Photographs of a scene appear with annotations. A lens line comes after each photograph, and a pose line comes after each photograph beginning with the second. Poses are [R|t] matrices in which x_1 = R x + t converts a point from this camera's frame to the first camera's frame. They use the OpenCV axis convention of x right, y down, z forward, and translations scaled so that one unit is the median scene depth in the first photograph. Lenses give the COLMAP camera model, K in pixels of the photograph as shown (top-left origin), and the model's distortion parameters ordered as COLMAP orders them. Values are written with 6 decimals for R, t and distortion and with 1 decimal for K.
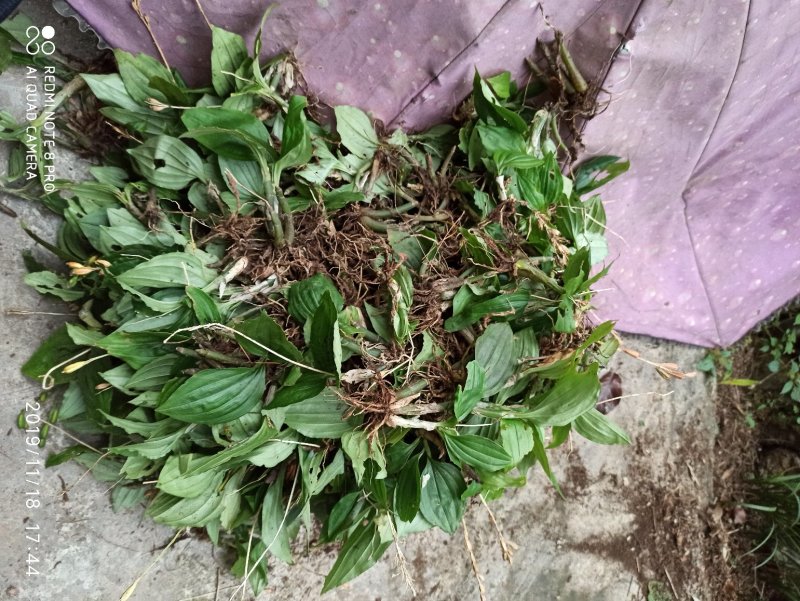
lens RADIAL K [[577.8, 0, 403.7], [0, 577.8, 294.8], [0, 0, 1]] dist [0.007907, 0.006147]
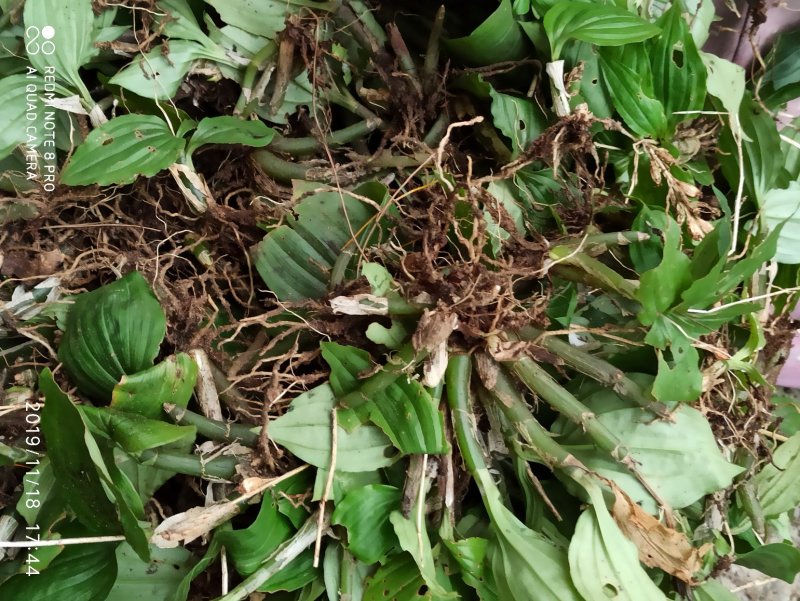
lens RADIAL K [[1122.2, 0, 402.8], [0, 1122.2, 304.7], [0, 0, 1]] dist [0.024949, 0.000000]
pose [[0.986606, 0.007771, -0.162935, 0.189781], [-0.012077, 0.999603, -0.025455, 0.006088], [0.162673, 0.027082, 0.986308, 0.126972]]
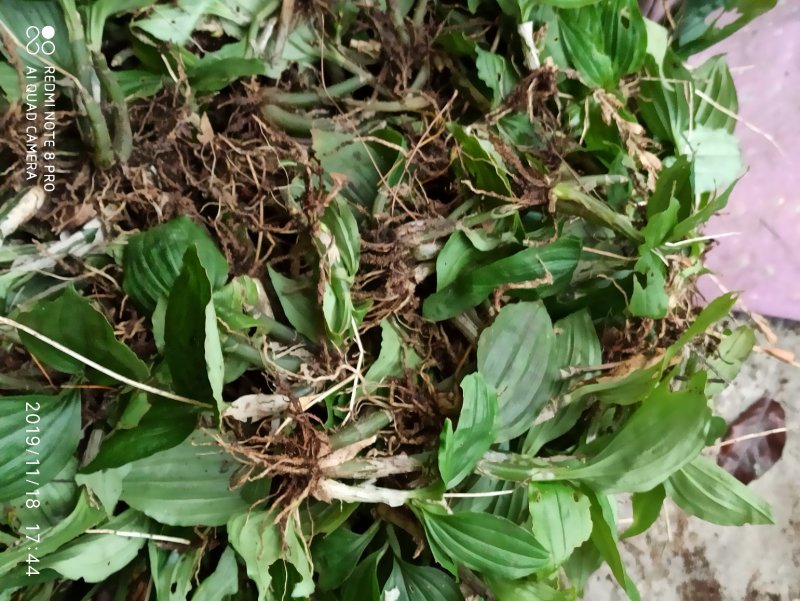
lens RADIAL K [[1159.6, 0, 405.7], [0, 1159.6, 287.1], [0, 0, 1]] dist [0.007910, 0.000000]
pose [[0.999515, -0.021963, 0.022060, 0.028900], [0.021463, 0.999513, 0.022653, 0.007492], [-0.022547, -0.022168, 0.999500, -0.051299]]
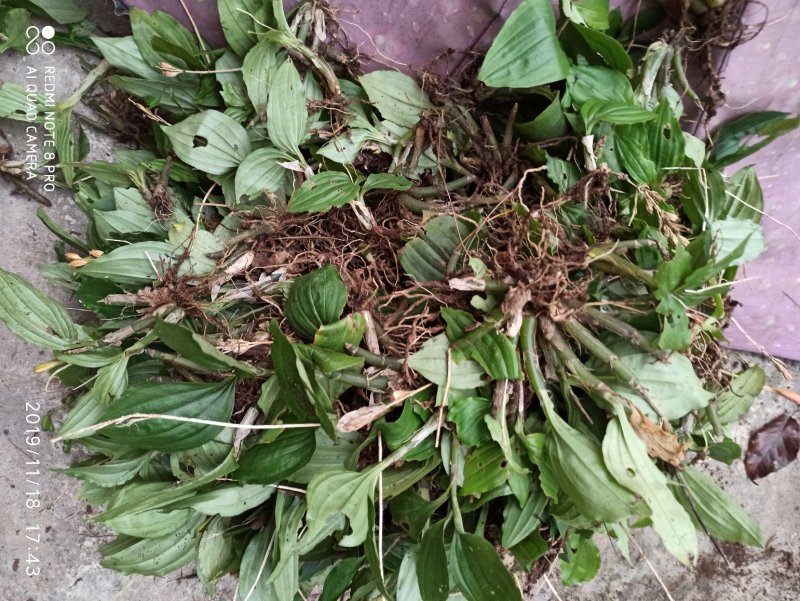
lens RADIAL K [[577.8, 0, 405.4], [0, 577.8, 303.1], [0, 0, 1]] dist [0.007907, 0.006147]
pose [[0.963586, 0.026616, -0.266071, 0.143210], [-0.029841, 0.999522, -0.008085, 0.013829], [0.265729, 0.015731, 0.963919, 0.245343]]
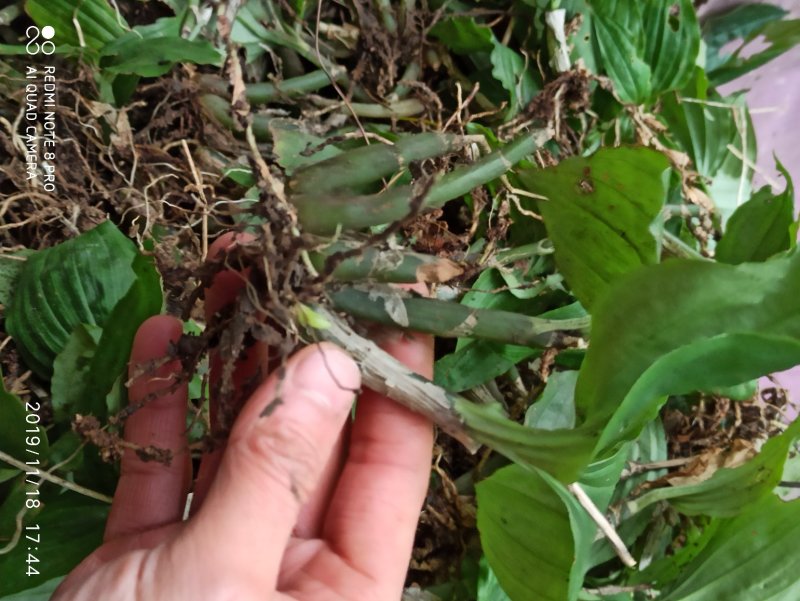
lens RADIAL K [[1159.6, 0, 402.8], [0, 1159.6, 310.5], [0, 0, 1]] dist [0.007910, 0.000000]
pose [[0.987542, 0.018149, 0.156305, -0.057898], [-0.011435, 0.998977, -0.043744, 0.037905], [-0.156939, 0.041412, 0.986740, 0.225939]]
